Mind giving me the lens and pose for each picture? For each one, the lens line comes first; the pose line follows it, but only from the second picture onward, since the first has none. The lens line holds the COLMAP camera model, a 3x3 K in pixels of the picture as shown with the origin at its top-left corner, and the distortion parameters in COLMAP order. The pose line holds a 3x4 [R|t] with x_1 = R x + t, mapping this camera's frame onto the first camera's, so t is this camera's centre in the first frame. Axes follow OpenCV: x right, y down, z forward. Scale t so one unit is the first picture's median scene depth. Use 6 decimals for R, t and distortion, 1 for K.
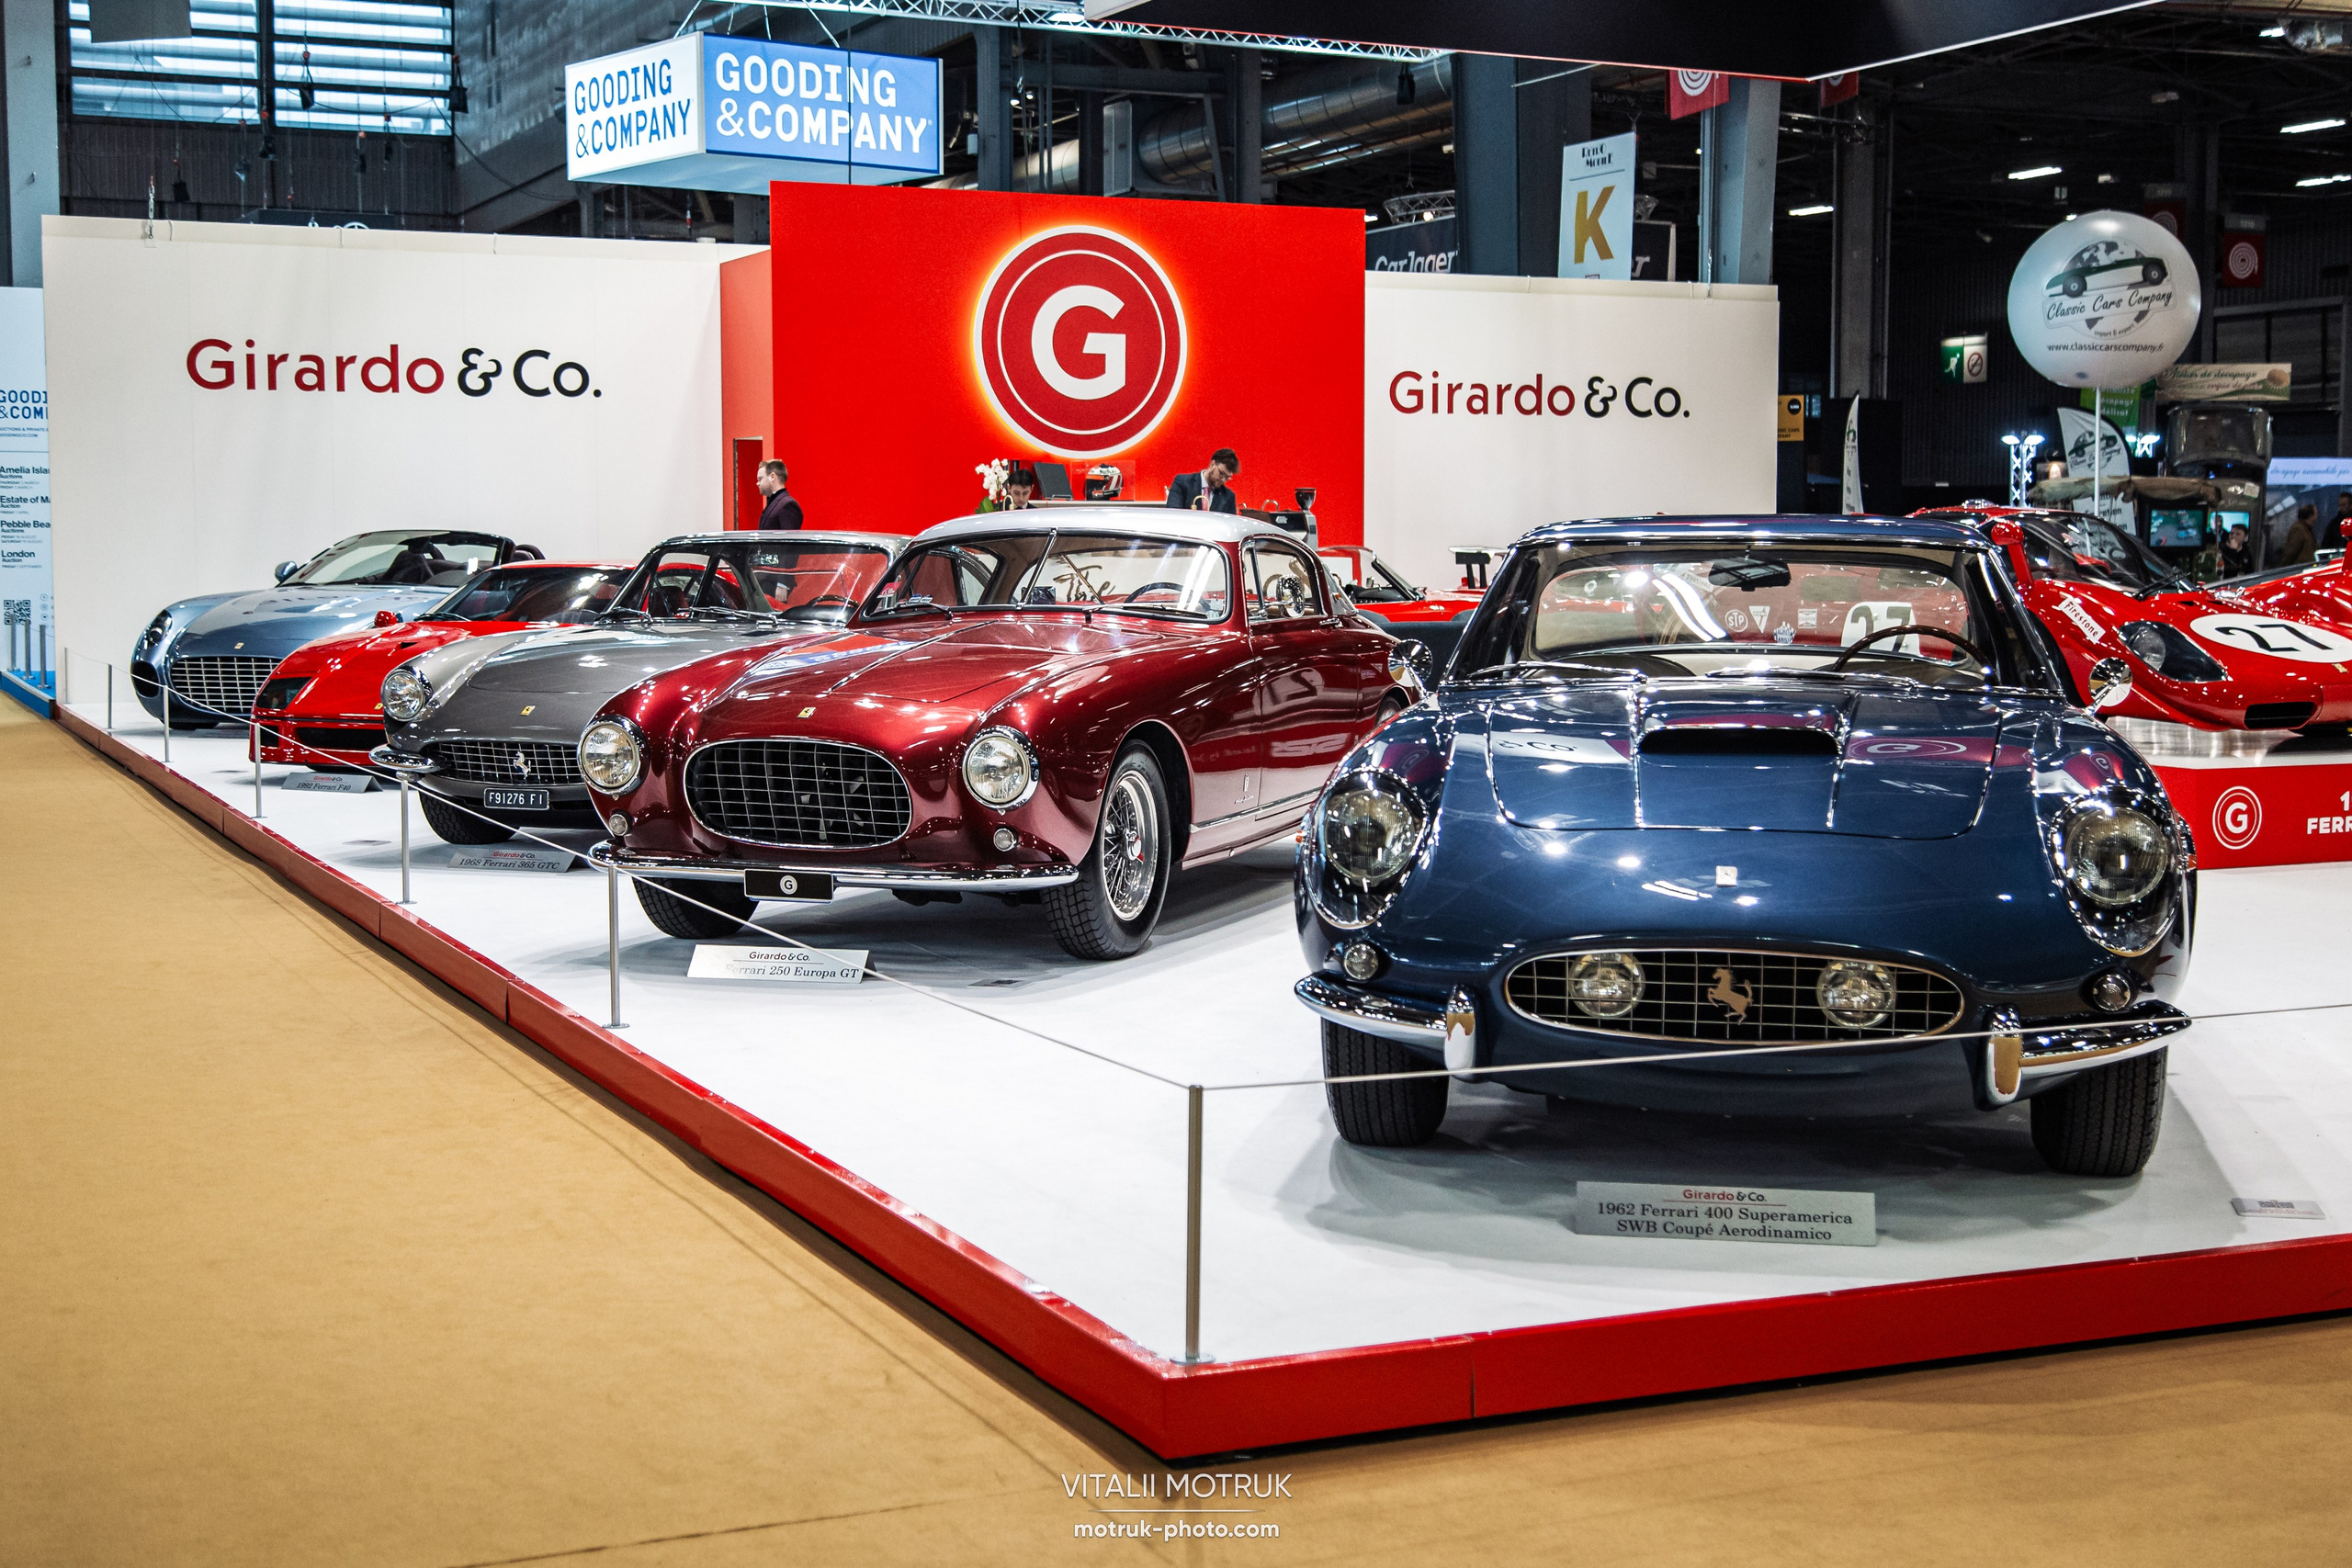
lens RADIAL K [[3084.1, 0, 1176.0], [0, 3084.1, 784.0], [0, 0, 1]] dist [0.046041, -0.022281]
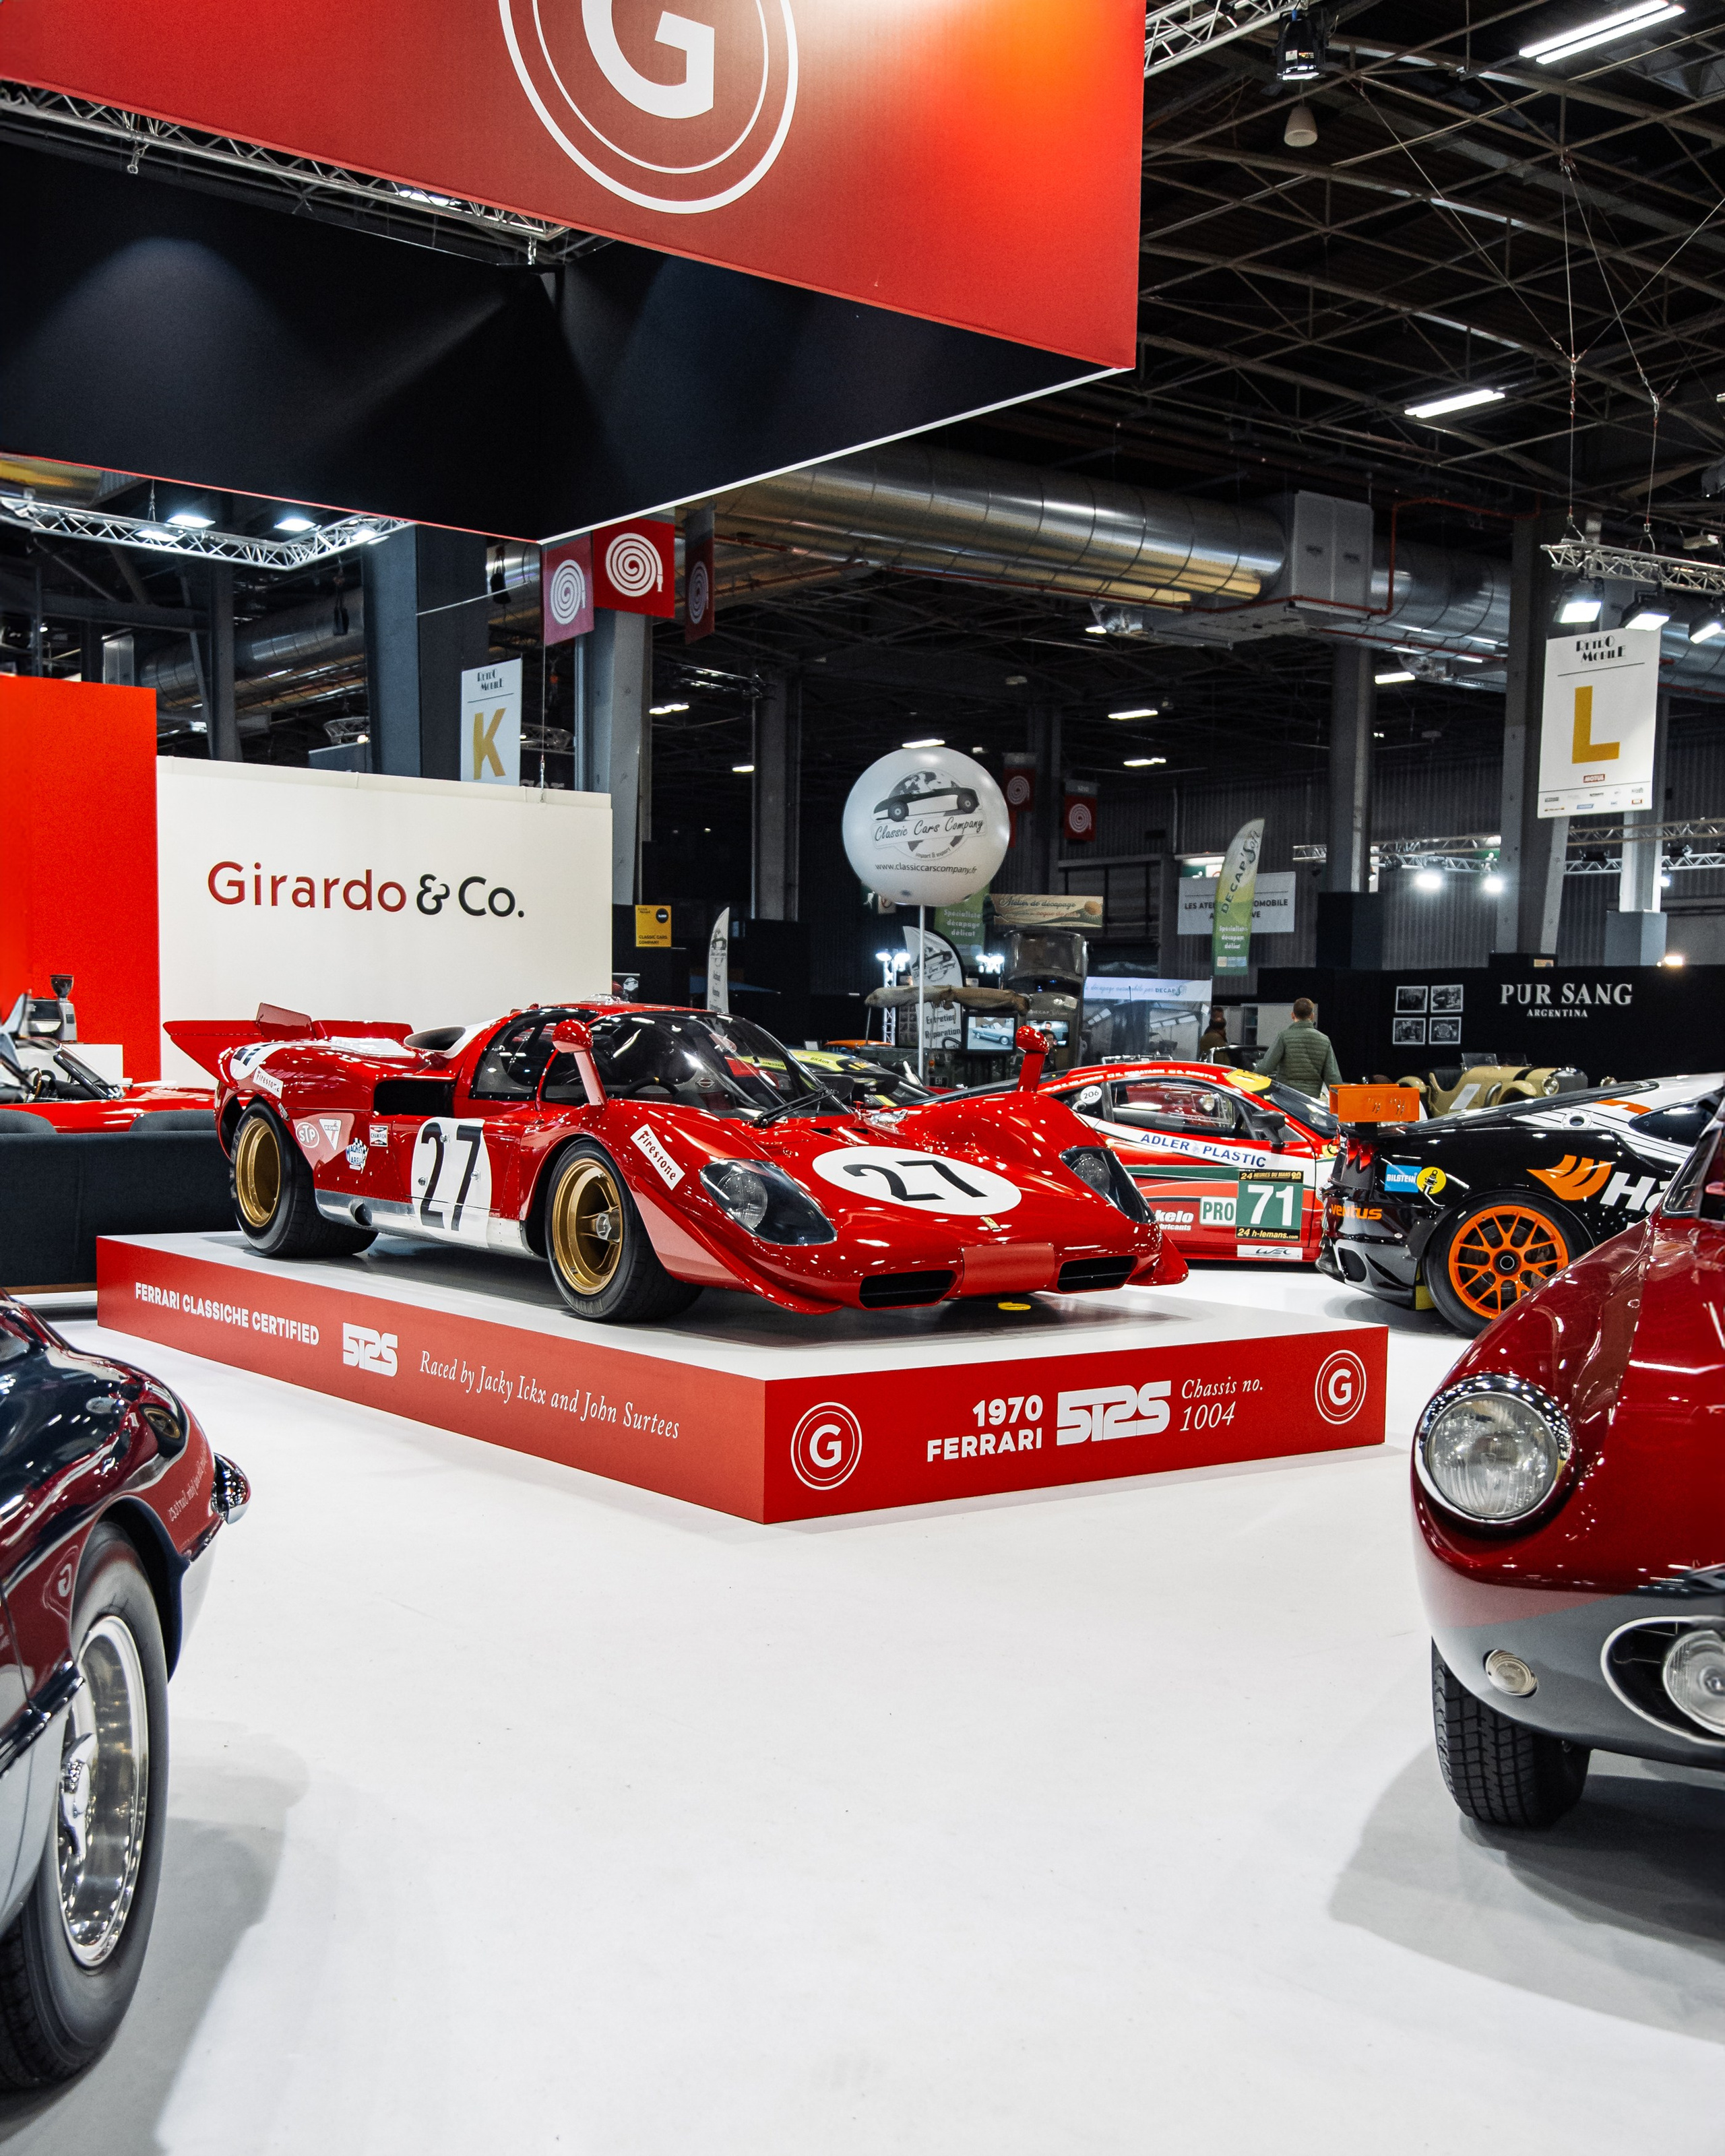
lens RADIAL K [[2427.8, 0, 864.0], [0, 2427.8, 1269.5], [0, 0, 1]] dist [-0.011221, -0.003174]
pose [[0.973181, -0.005628, 0.229972, 0.079312], [0.001500, 0.999835, 0.018121, -0.014021], [-0.230036, -0.017290, 0.973029, 0.163156]]
